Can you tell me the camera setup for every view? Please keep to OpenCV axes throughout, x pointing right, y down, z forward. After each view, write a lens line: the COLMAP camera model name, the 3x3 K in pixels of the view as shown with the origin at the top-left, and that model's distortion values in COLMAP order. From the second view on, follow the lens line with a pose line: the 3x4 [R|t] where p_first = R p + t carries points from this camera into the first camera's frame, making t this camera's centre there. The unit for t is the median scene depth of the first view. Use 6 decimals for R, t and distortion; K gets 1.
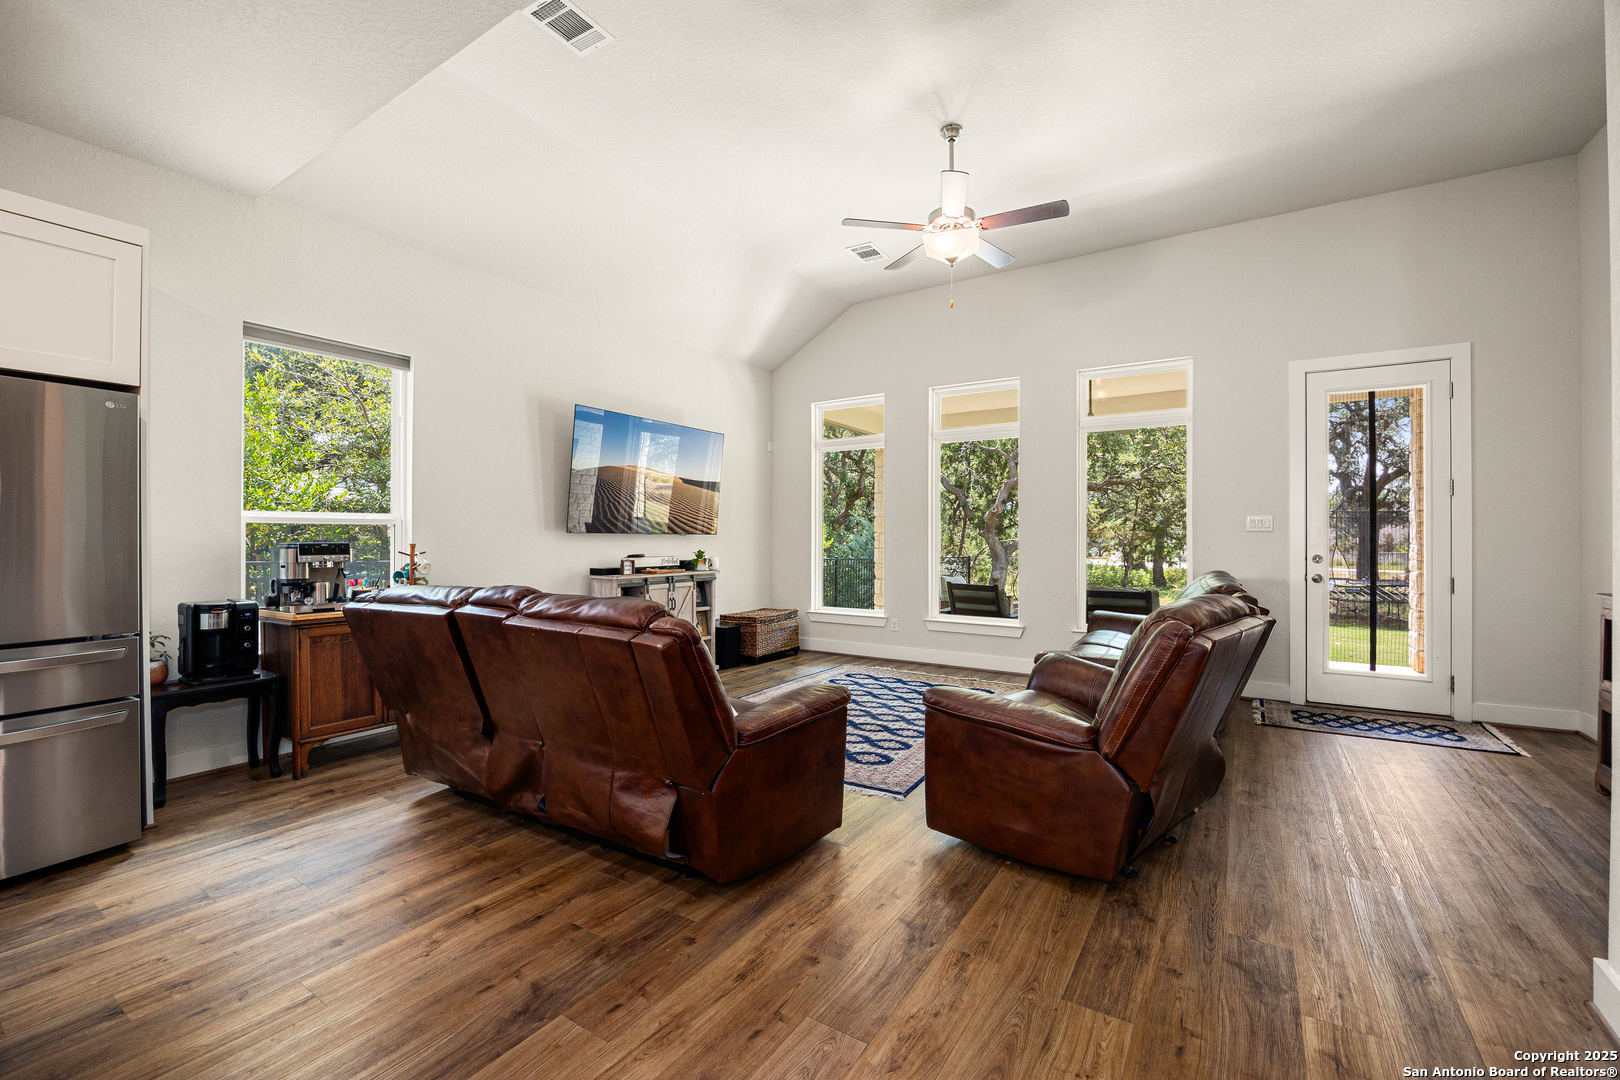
lens RADIAL K [[689.6, 0, 810.0], [0, 689.6, 540.0], [0, 0, 1]] dist [-0.021144, 0.000000]
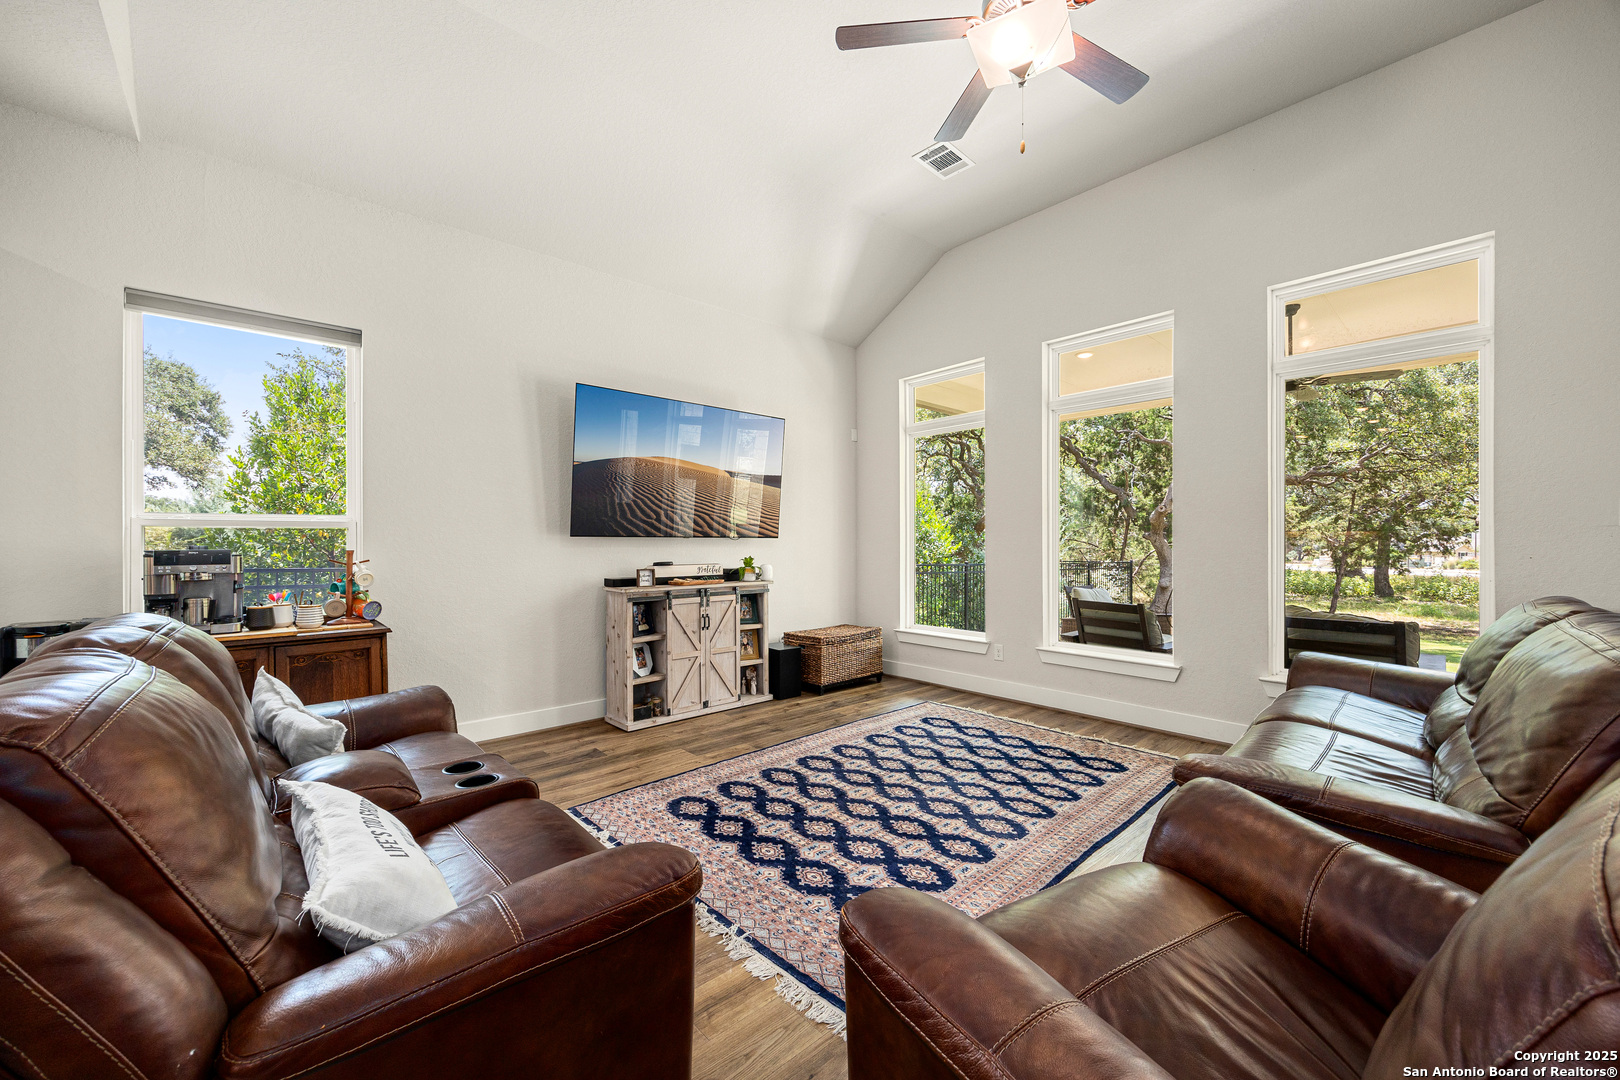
lens RADIAL K [[629.7, 0, 812.5], [0, 629.7, 543.2], [0, 0, 1]] dist [-0.000143, -0.000061]
pose [[0.966704, -0.004338, -0.255859, 0.102206], [0.003959, 0.999990, -0.001998, 0.000285], [0.255865, 0.000918, 0.966712, 0.258105]]
